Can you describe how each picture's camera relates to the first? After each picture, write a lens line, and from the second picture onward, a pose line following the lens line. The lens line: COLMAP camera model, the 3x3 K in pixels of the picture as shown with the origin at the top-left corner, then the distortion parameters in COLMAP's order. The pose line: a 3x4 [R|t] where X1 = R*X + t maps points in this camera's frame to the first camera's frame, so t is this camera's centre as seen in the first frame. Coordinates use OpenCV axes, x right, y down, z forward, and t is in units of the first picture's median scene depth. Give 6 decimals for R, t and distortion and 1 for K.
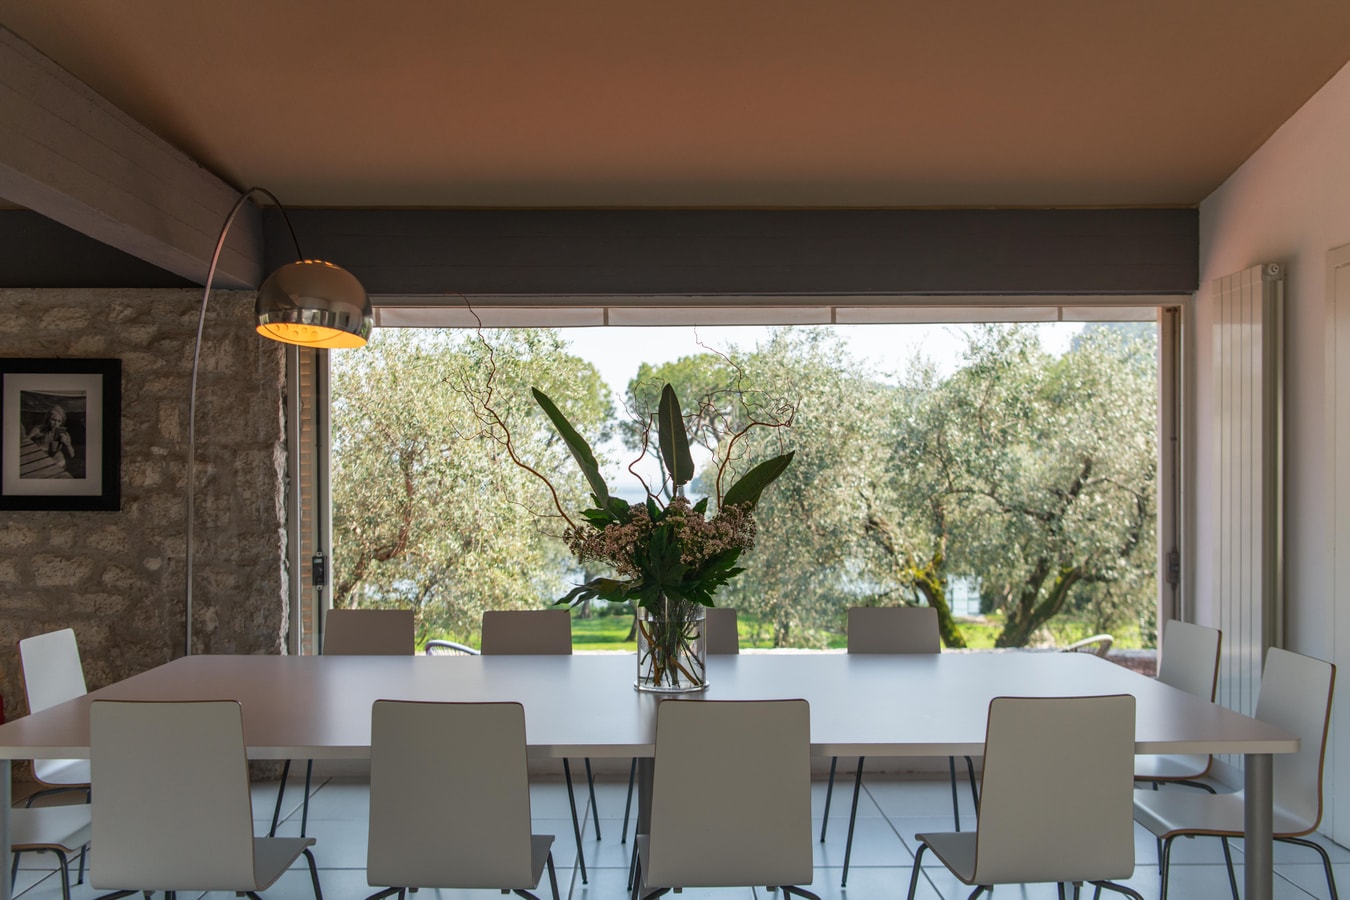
lens RADIAL K [[1200.5, 0, 676.7], [0, 1200.5, 454.9], [0, 0, 1]] dist [0.001801, 0.000122]
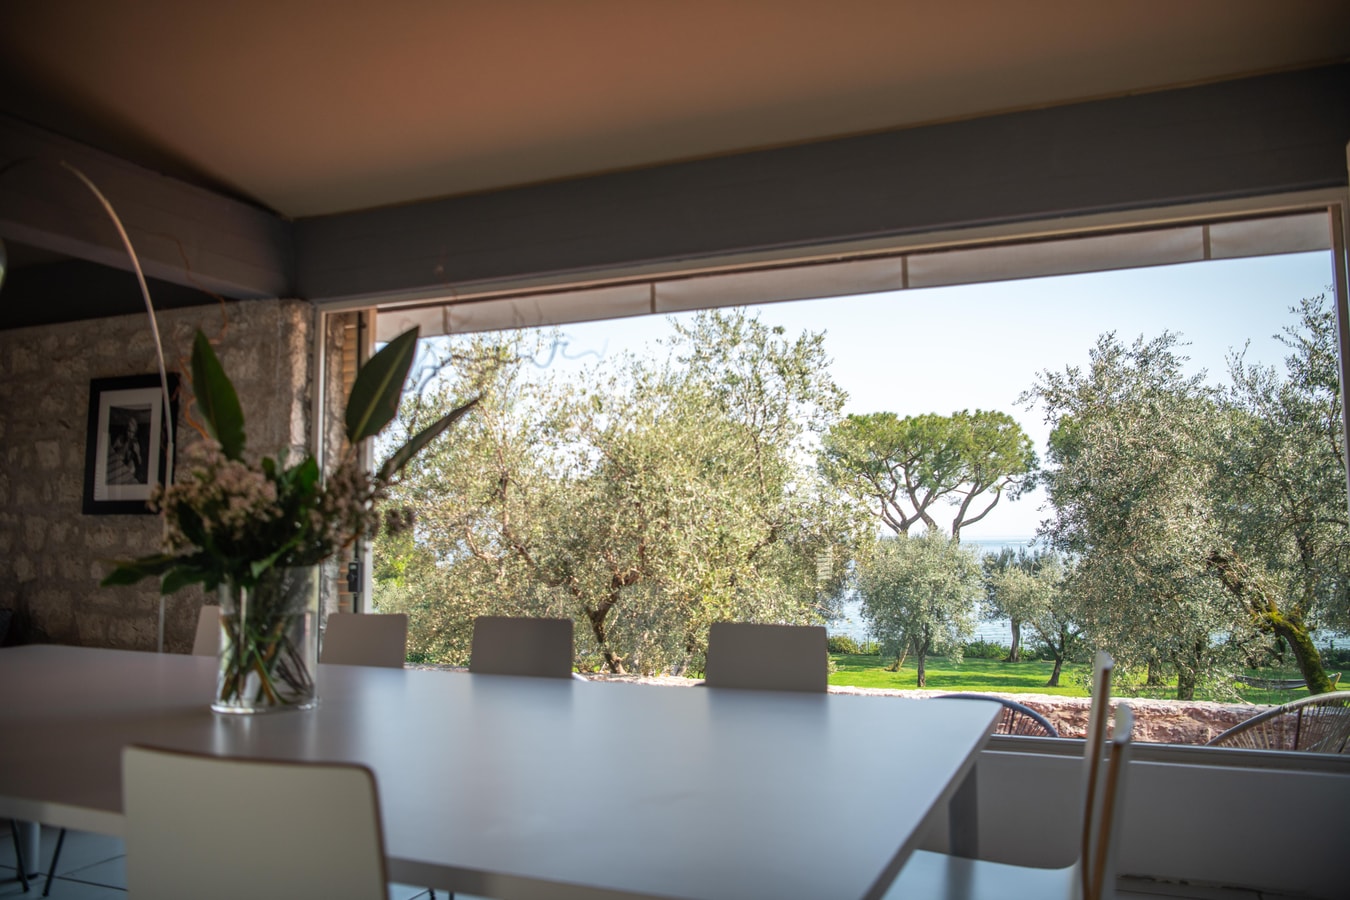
lens RADIAL K [[1064.3, 0, 664.6], [0, 1064.3, 416.7], [0, 0, 1]] dist [-0.029451, 0.000476]
pose [[0.913675, -0.047309, -0.403684, 0.315846], [0.011601, 0.995834, -0.090447, 0.050102], [0.406281, 0.077956, 0.910417, 0.315763]]
